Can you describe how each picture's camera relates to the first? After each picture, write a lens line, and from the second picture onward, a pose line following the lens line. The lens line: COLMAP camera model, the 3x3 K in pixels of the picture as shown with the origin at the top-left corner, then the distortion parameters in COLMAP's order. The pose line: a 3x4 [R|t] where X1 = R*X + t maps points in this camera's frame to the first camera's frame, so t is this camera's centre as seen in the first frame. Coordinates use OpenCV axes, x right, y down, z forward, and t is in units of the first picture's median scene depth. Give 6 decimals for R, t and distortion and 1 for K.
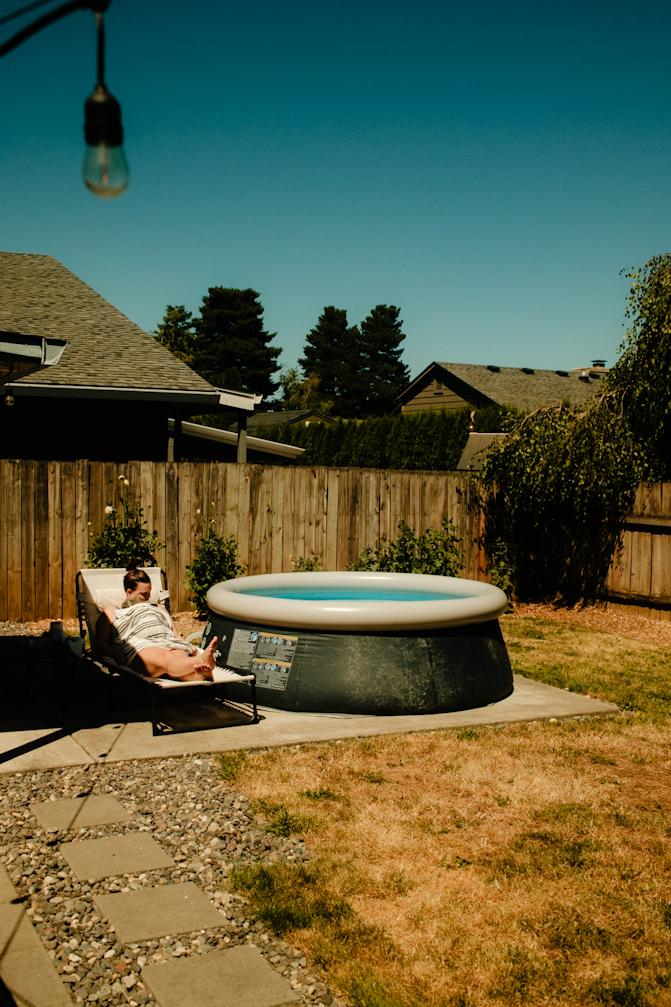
lens RADIAL K [[1041.5, 0, 335.5], [0, 1041.5, 503.5], [0, 0, 1]] dist [0.010130, 0.009168]
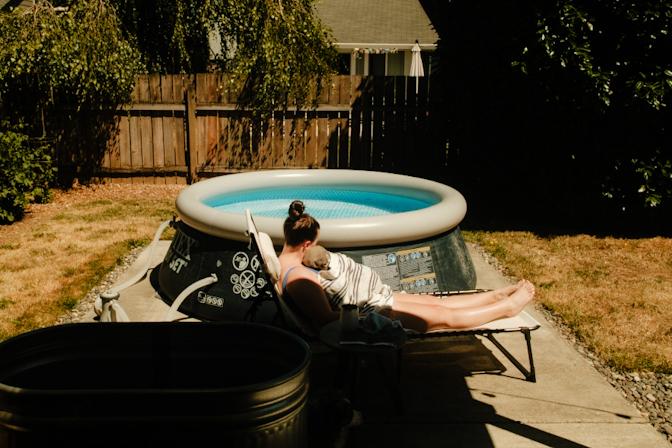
lens RADIAL K [[695.1, 0, 336.0], [0, 695.1, 224.0], [0, 0, 1]] dist [0.010130, 0.009168]
pose [[0.407780, -0.208800, 0.888886, -0.471947], [0.024536, 0.975657, 0.217927, -0.028447], [-0.912750, -0.067056, 0.402977, 0.582976]]
